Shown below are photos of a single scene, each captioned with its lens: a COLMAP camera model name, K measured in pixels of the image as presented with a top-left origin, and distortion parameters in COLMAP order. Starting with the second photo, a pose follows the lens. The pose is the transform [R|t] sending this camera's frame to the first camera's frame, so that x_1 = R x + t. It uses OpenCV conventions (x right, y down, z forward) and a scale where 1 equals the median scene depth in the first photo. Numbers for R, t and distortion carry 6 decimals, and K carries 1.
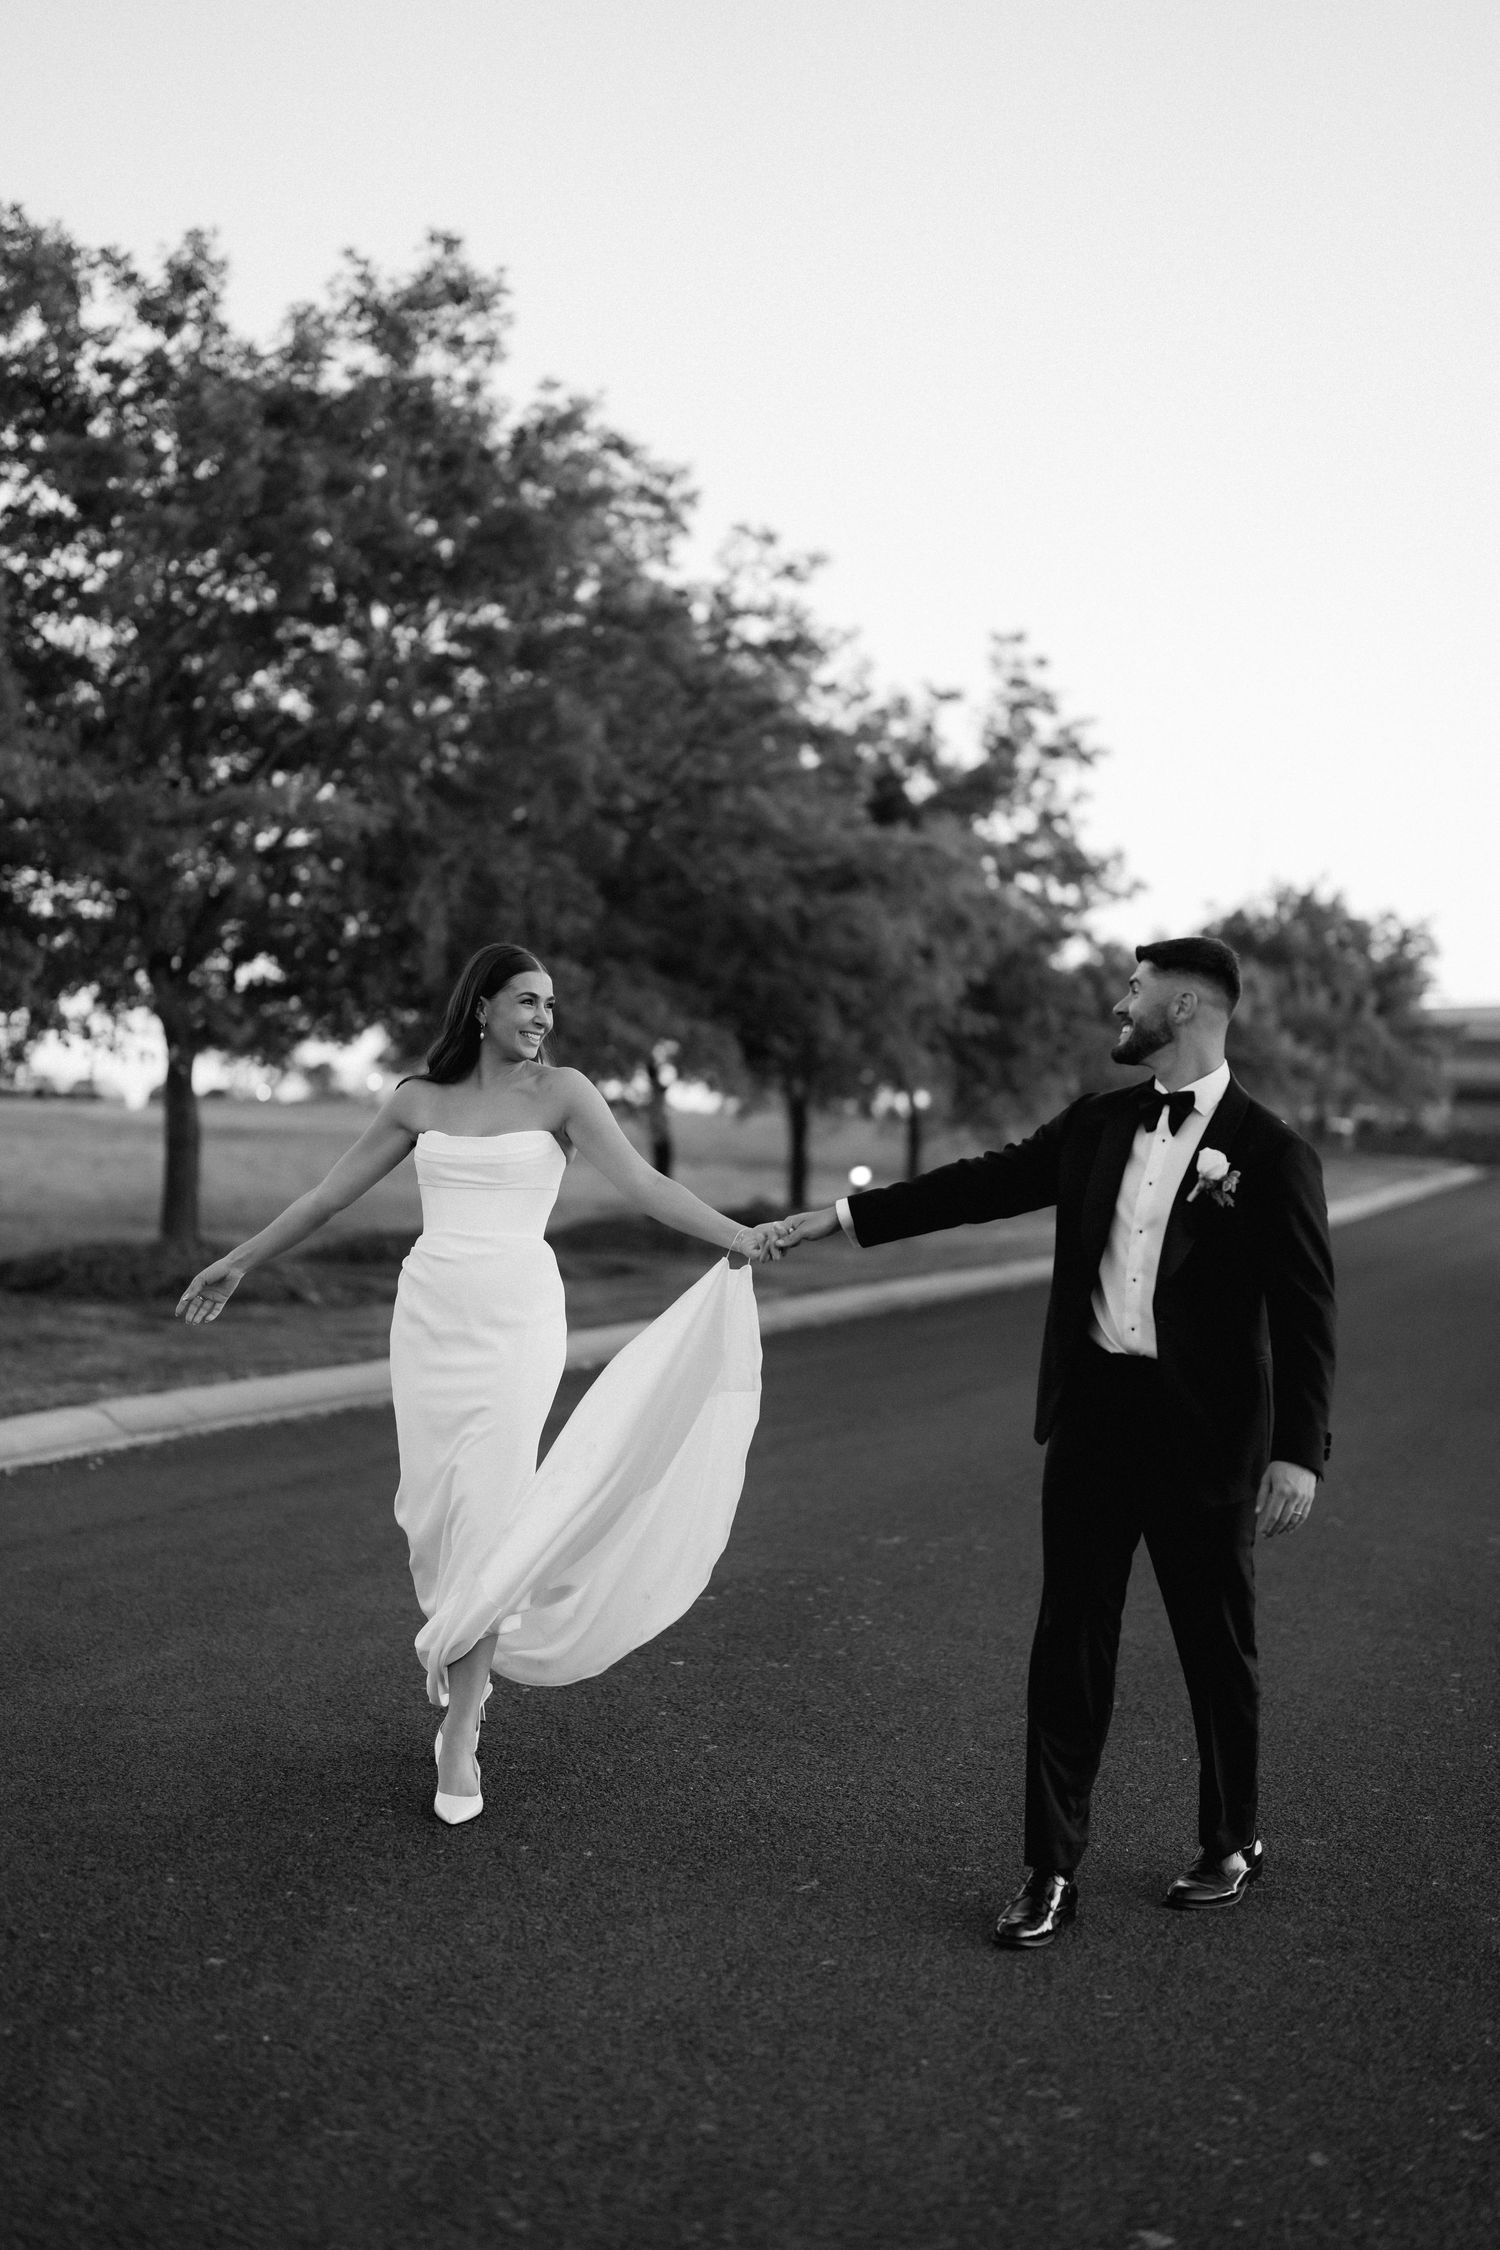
lens RADIAL K [[3366.0, 0, 750.0], [0, 3366.0, 1125.0], [0, 0, 1]] dist [-0.015152, 0.050046]
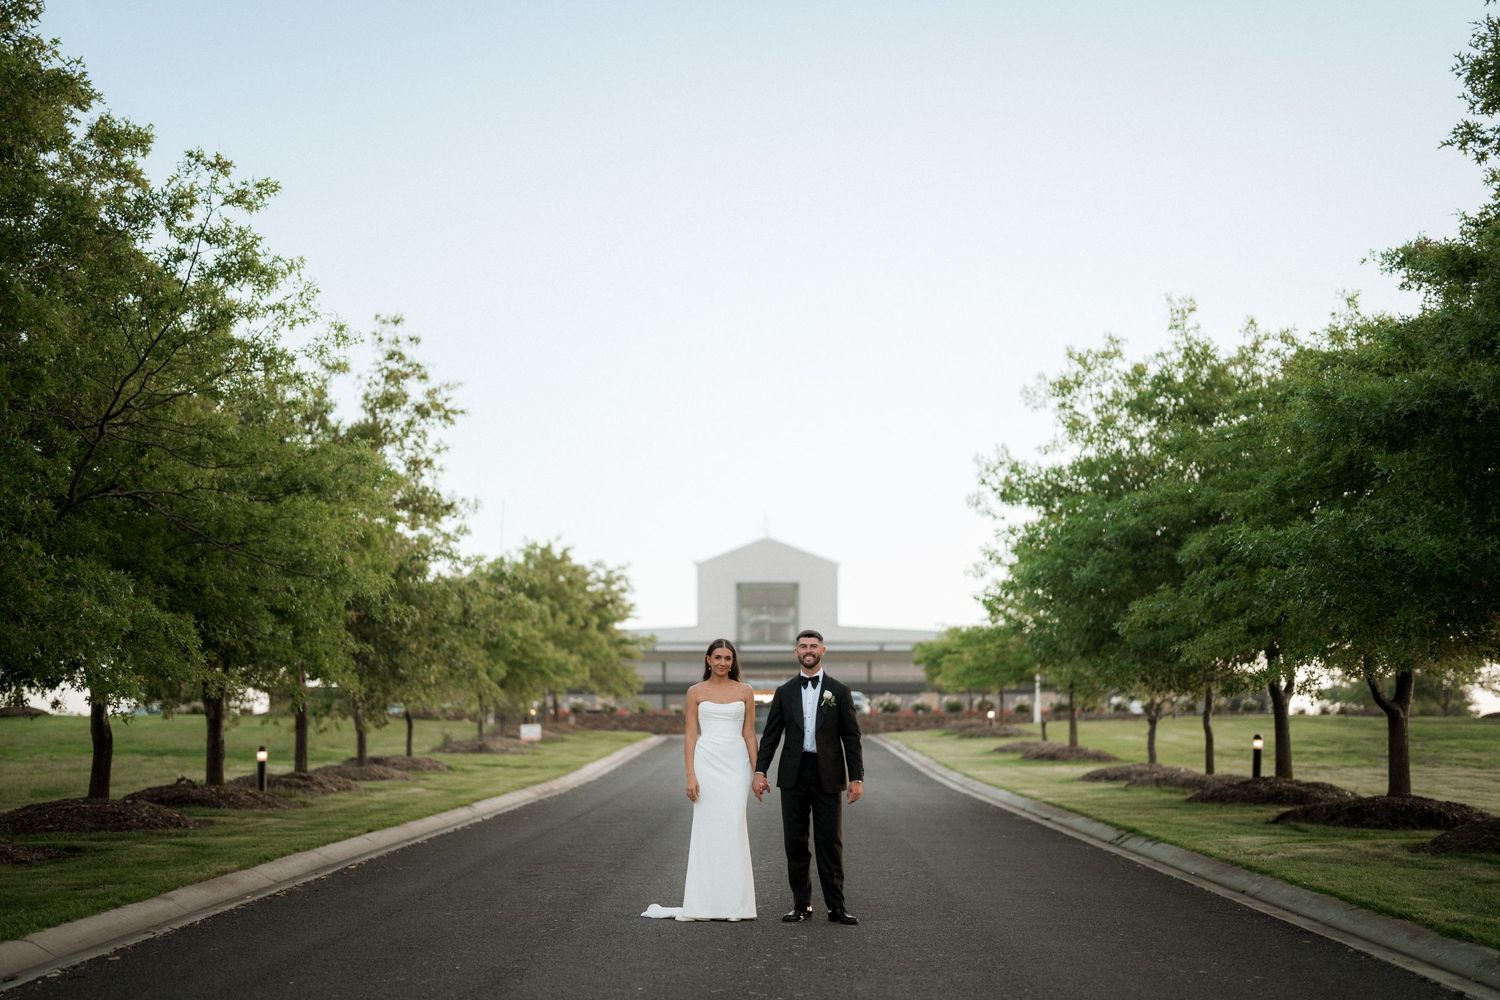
lens RADIAL K [[2244.0, 0, 750.0], [0, 2244.0, 500.0], [0, 0, 1]] dist [-0.015152, 0.050046]
pose [[0.965119, -0.001633, 0.261806, -0.011263], [0.026197, 0.995564, -0.090364, 0.001045], [-0.260497, 0.094071, 0.960881, 0.161253]]
